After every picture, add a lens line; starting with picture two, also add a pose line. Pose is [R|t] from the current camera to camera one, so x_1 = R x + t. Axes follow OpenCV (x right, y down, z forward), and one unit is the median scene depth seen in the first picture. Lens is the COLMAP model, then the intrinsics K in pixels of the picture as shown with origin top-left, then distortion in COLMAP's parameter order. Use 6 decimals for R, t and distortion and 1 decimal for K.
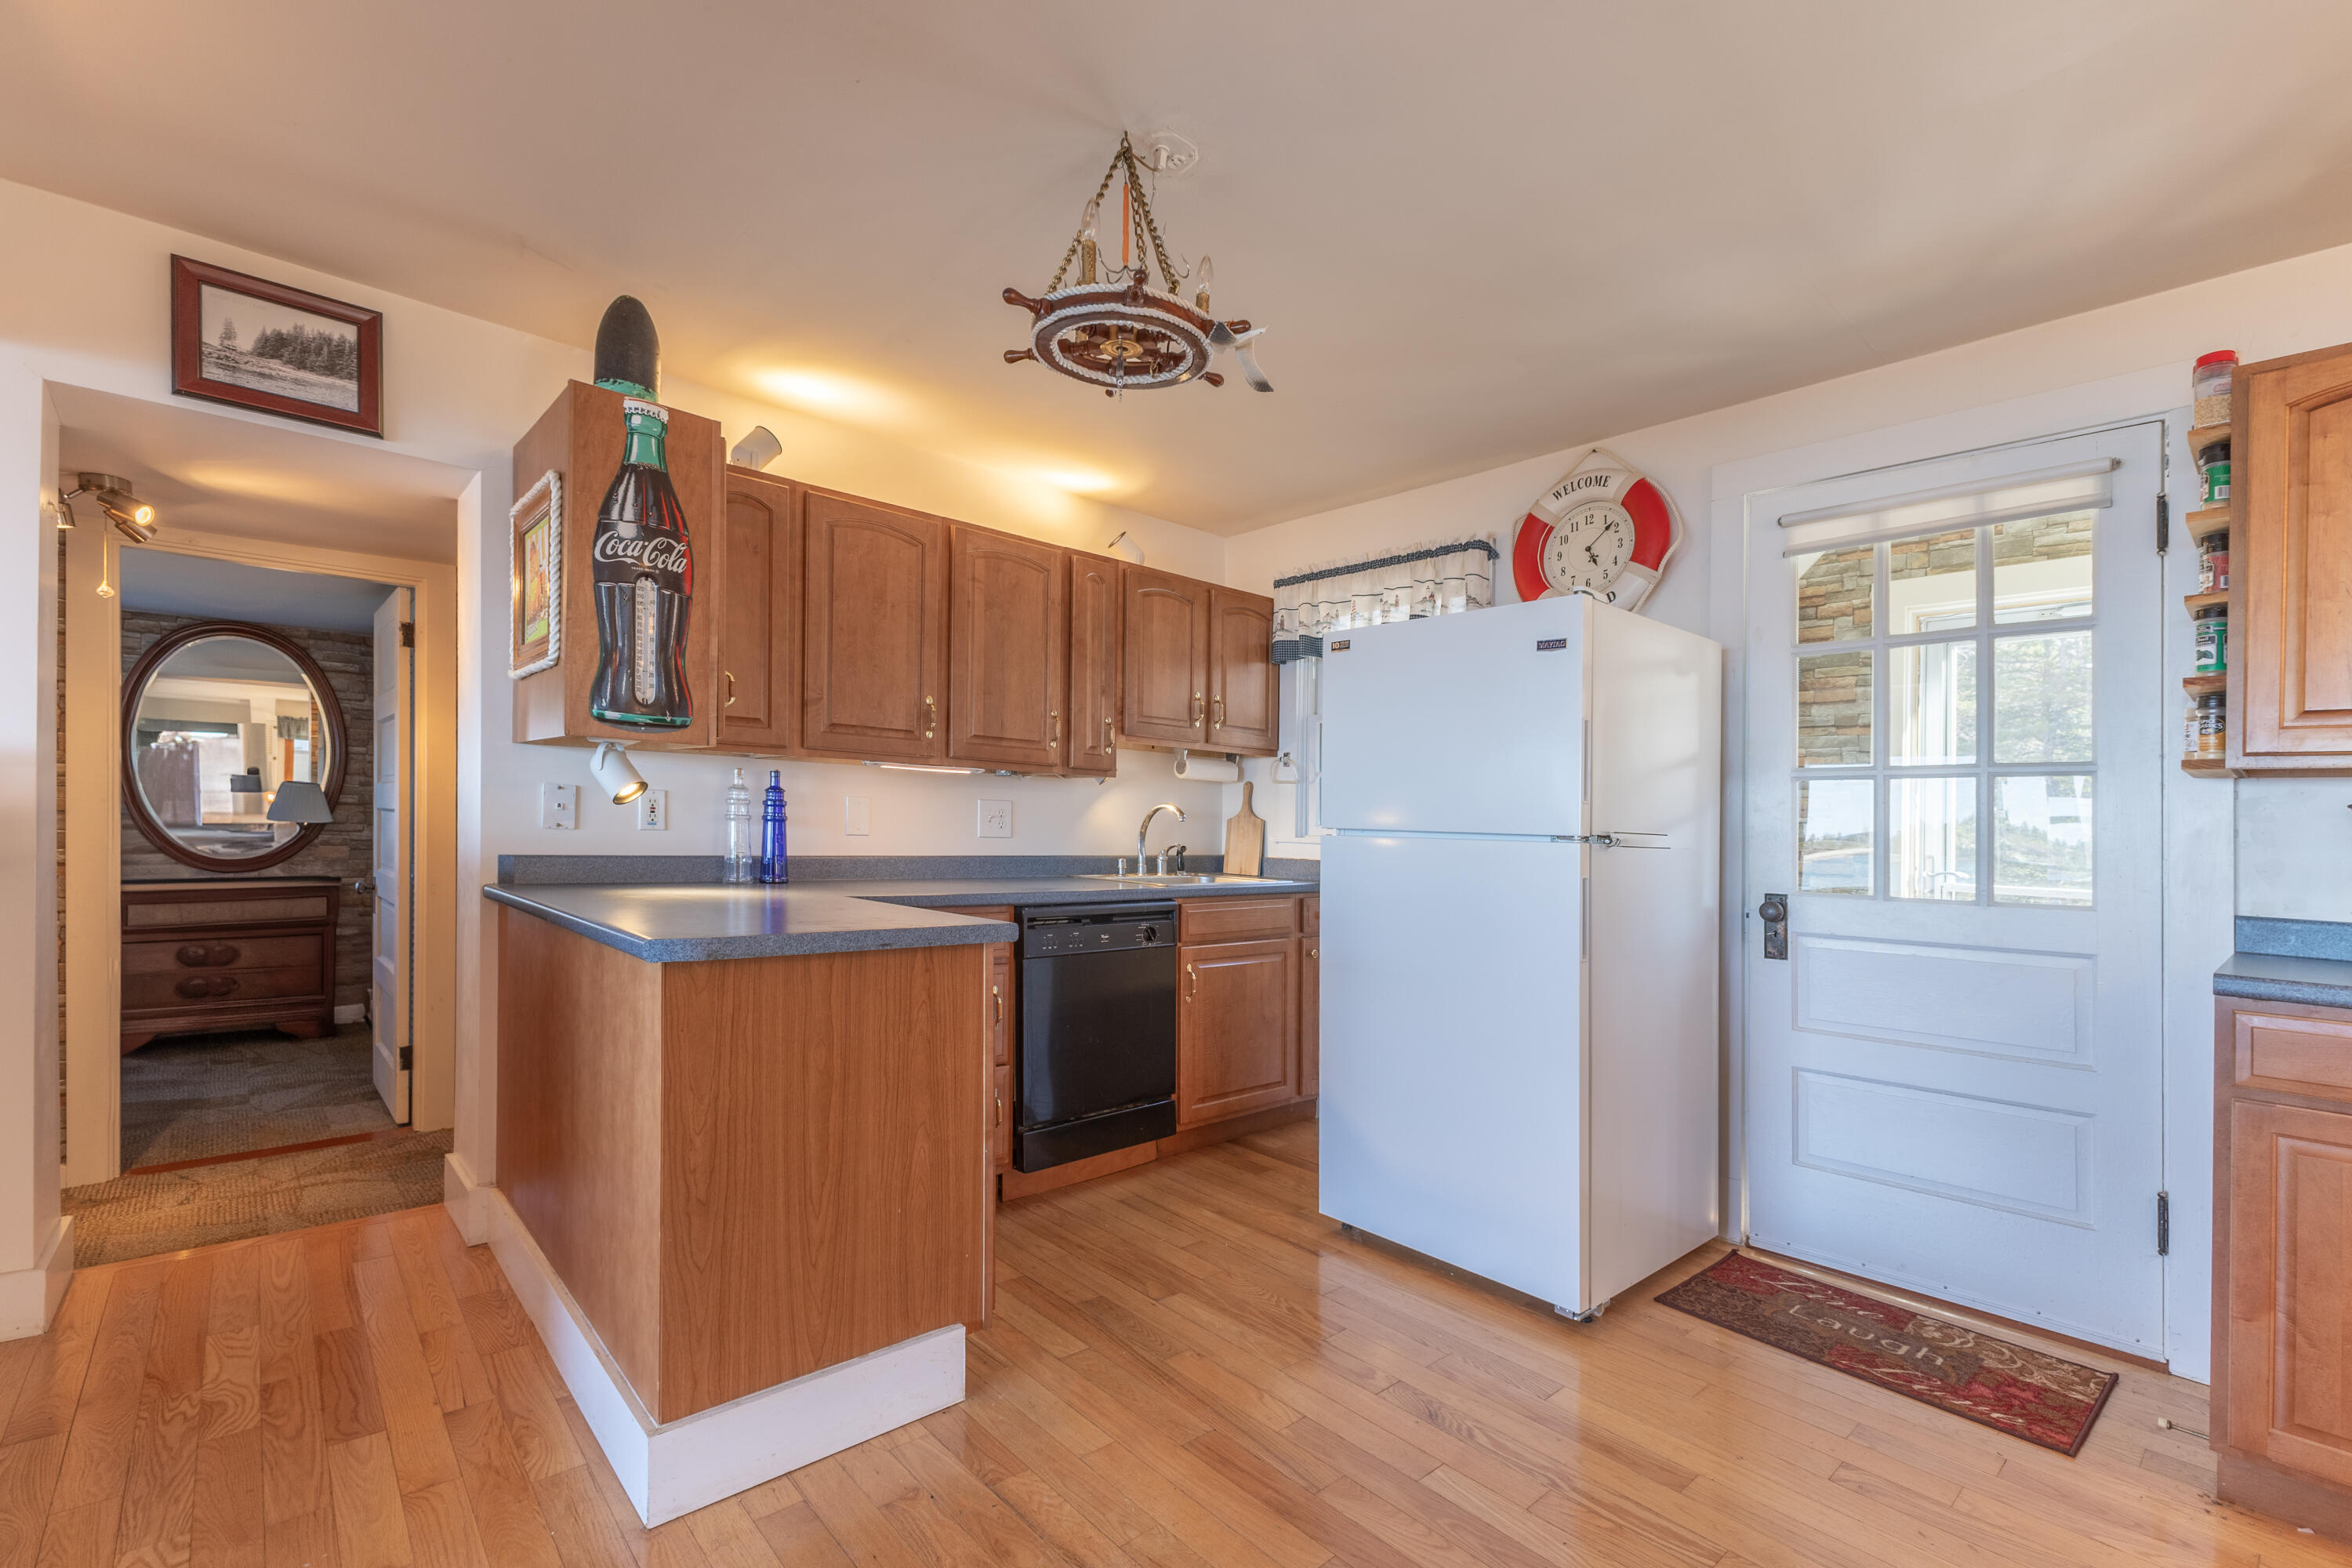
lens RADIAL K [[1053.6, 0, 1186.5], [0, 1053.6, 819.3], [0, 0, 1]] dist [0.016288, -0.000760]
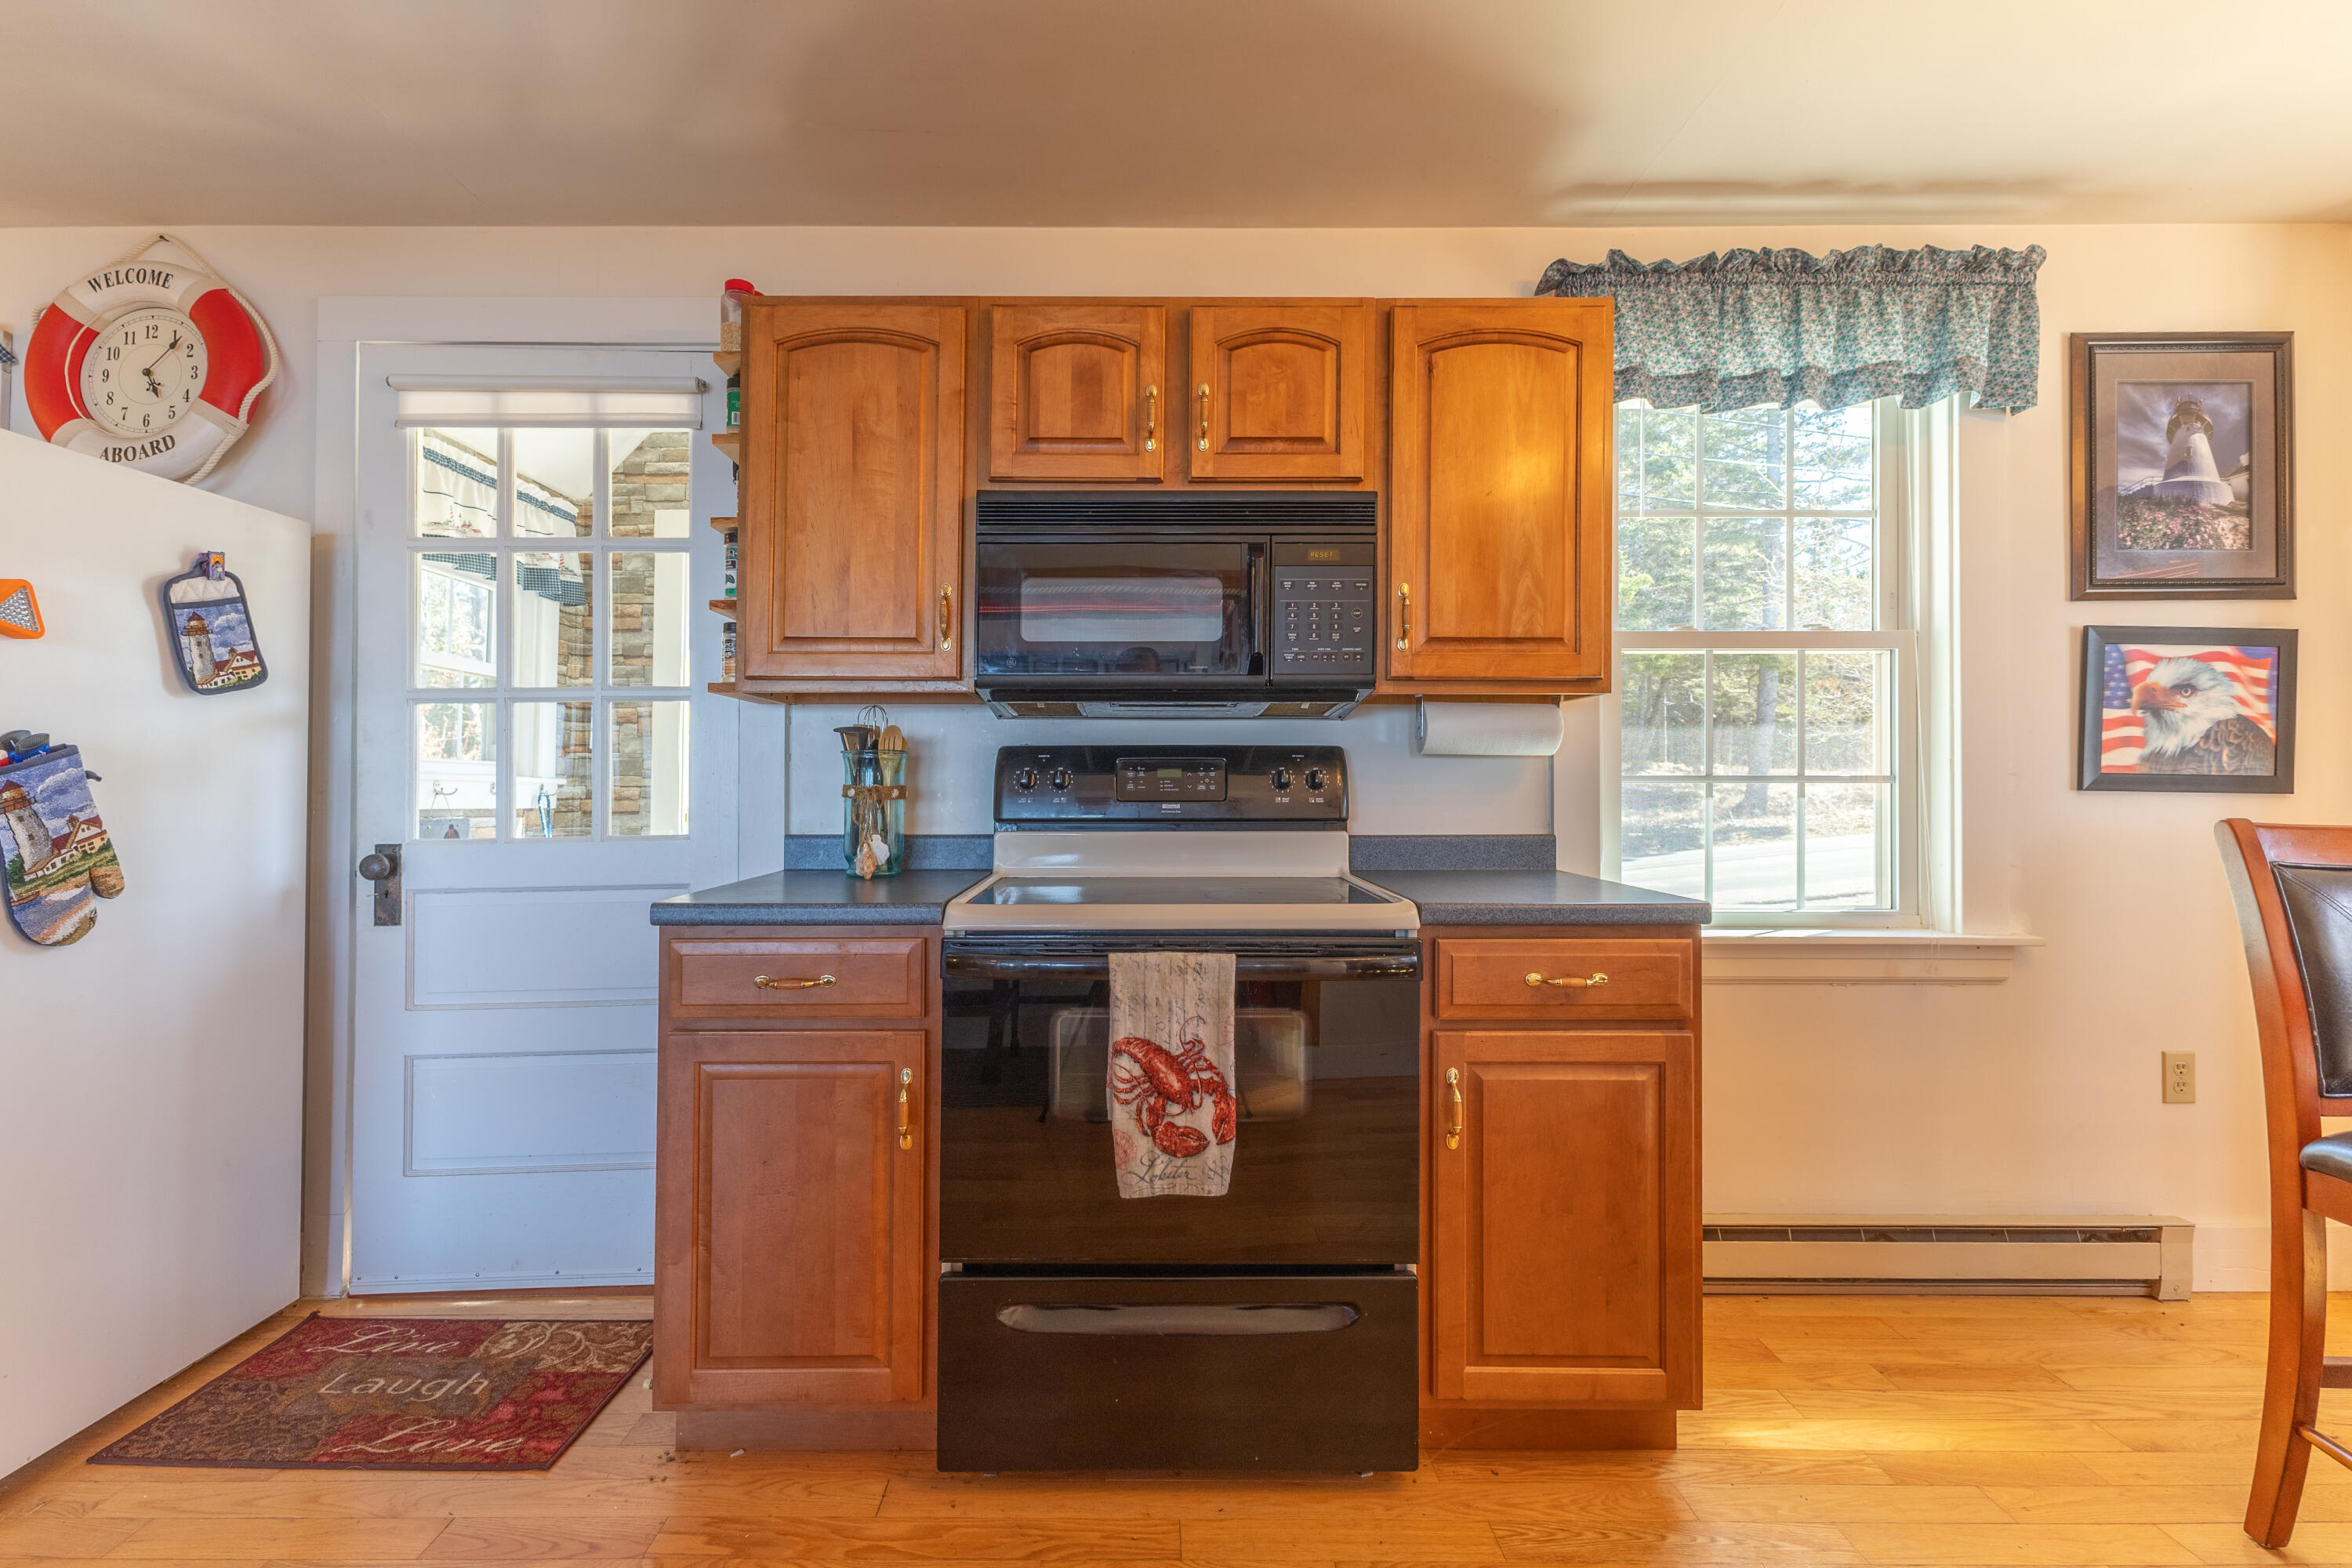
lens RADIAL K [[1023.8, 0, 1170.9], [0, 1023.8, 774.5], [0, 0, 1]] dist [0.008287, 0.000102]
pose [[0.663947, -0.027823, 0.747262, 0.400859], [0.019168, 0.999612, 0.020189, 0.014664], [-0.747534, 0.000919, 0.664223, 0.042334]]
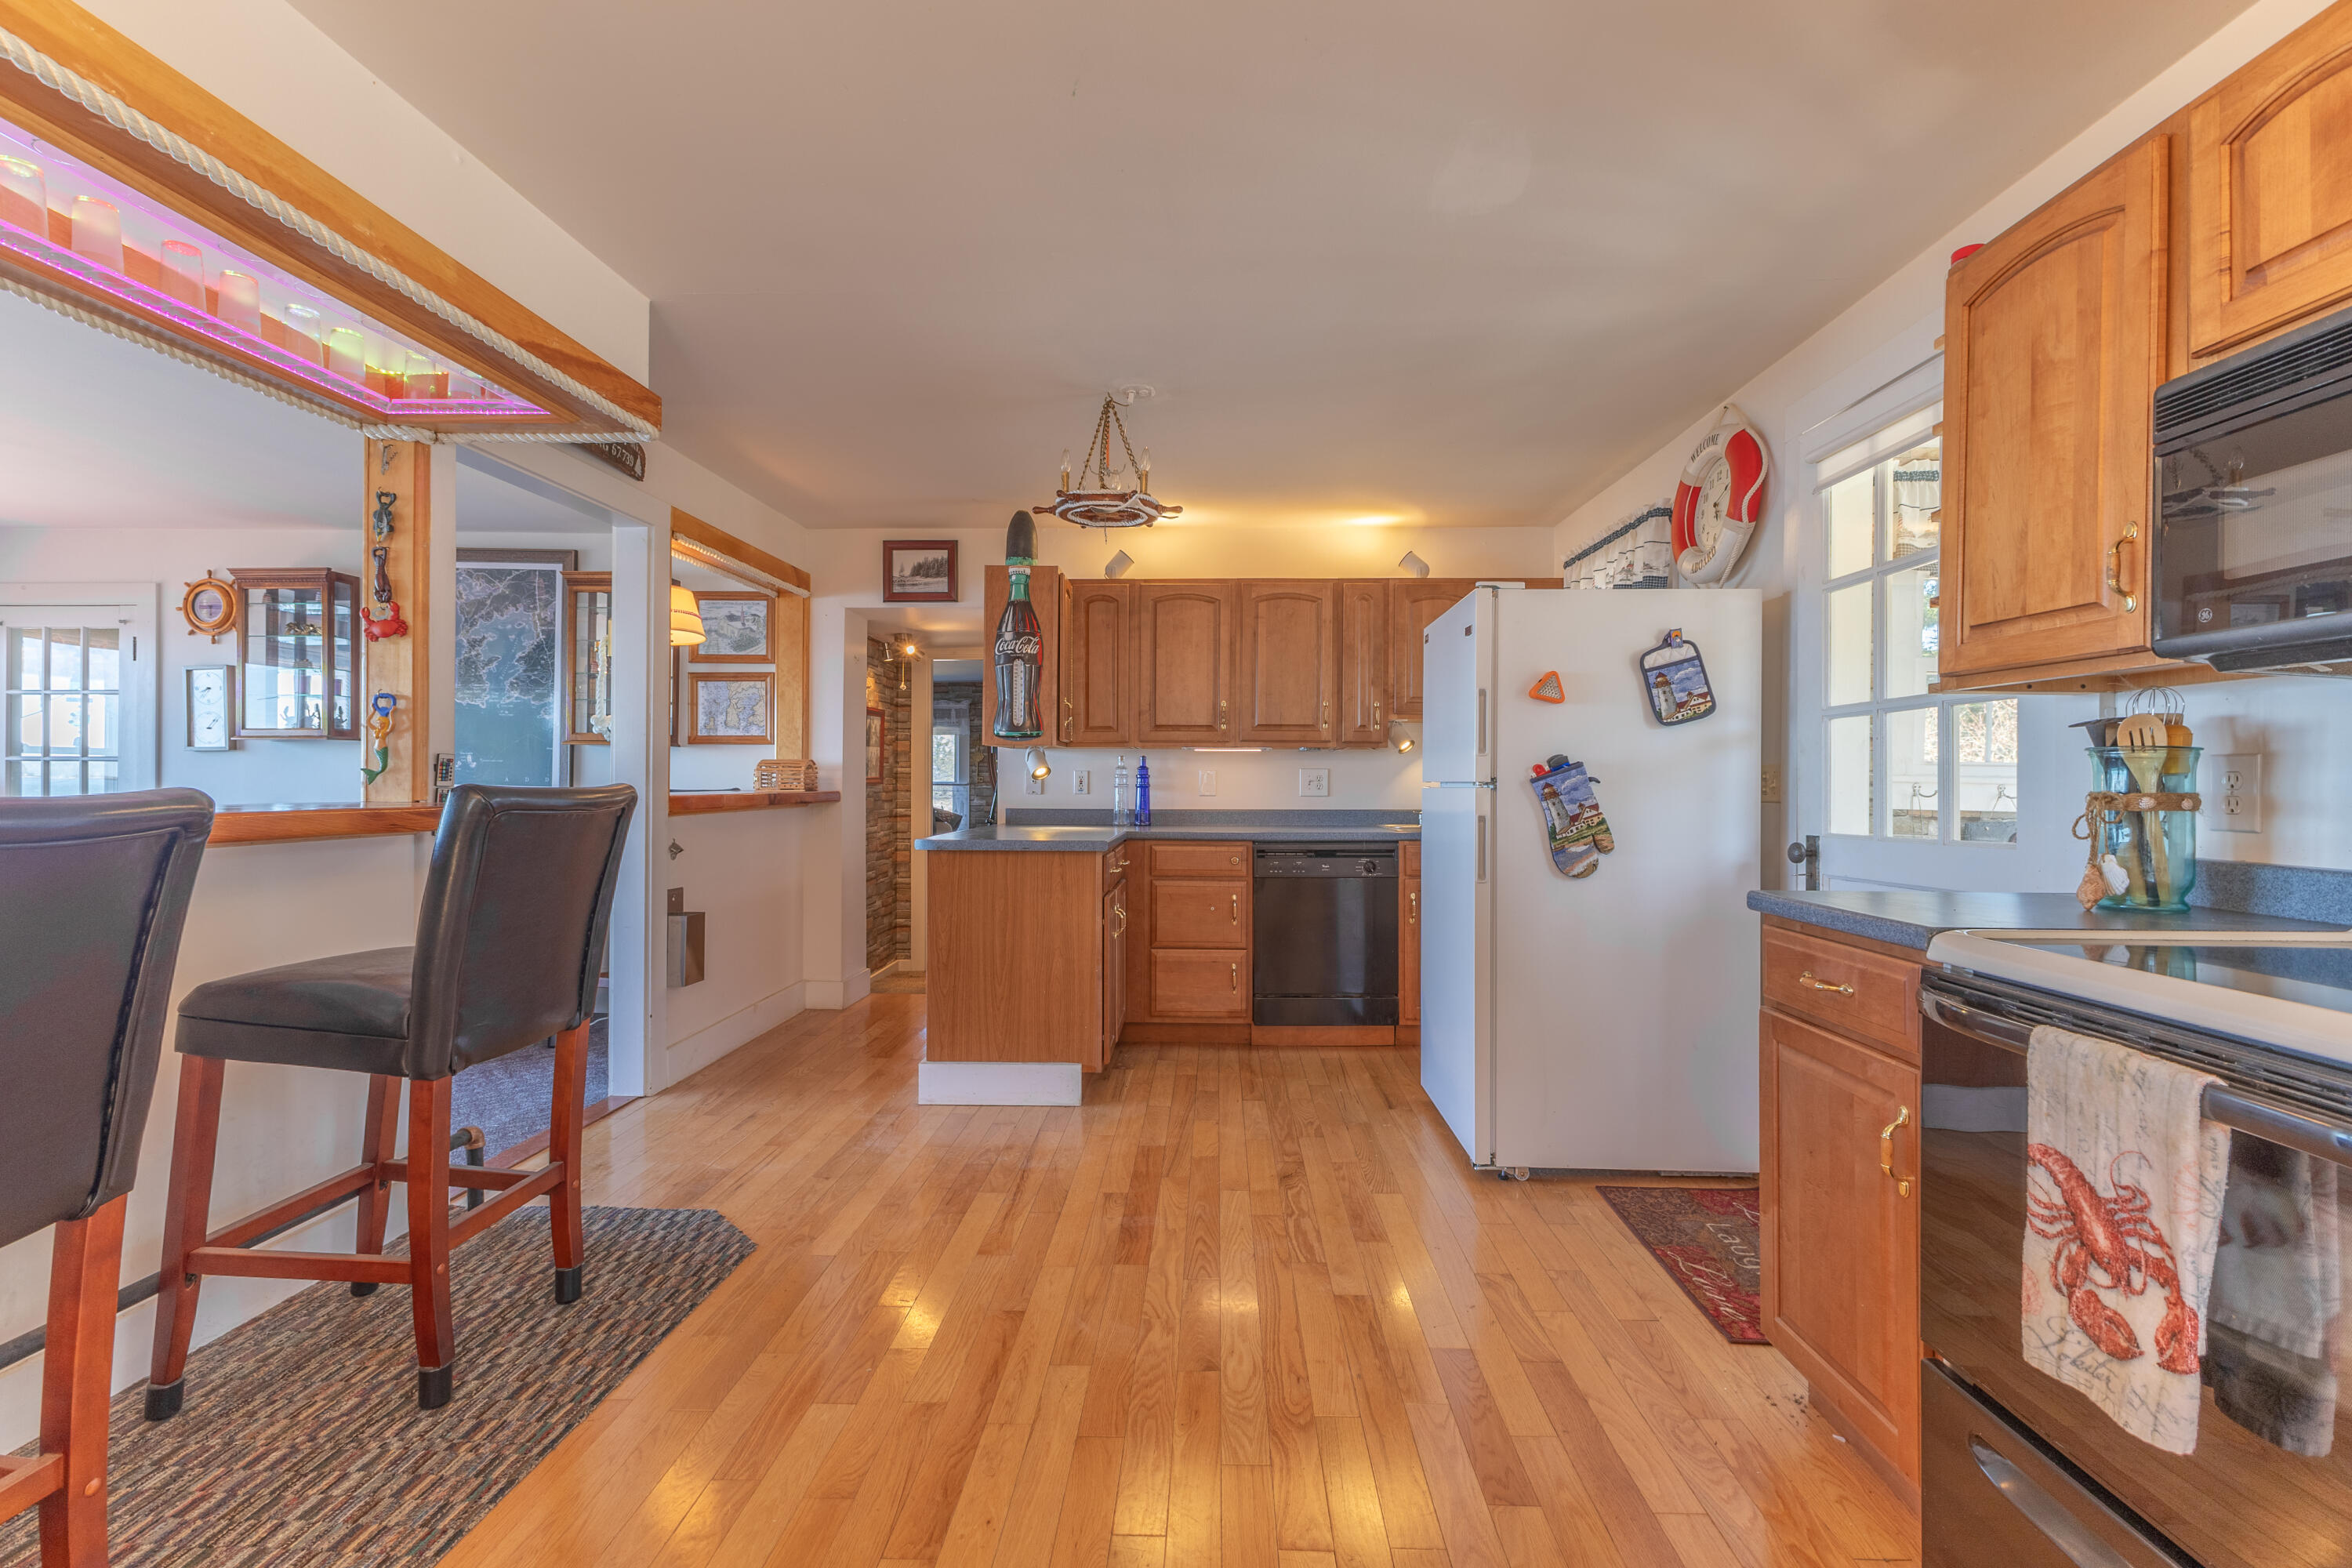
lens RADIAL K [[1006.2, 0, 1179.2], [0, 1006.2, 778.6], [0, 0, 1]] dist [0.005622, 0.000033]
pose [[0.726269, -0.030723, -0.686723, 0.865405], [0.022170, 0.999528, -0.021271, 0.027509], [0.687053, 0.000224, 0.726608, -0.099932]]
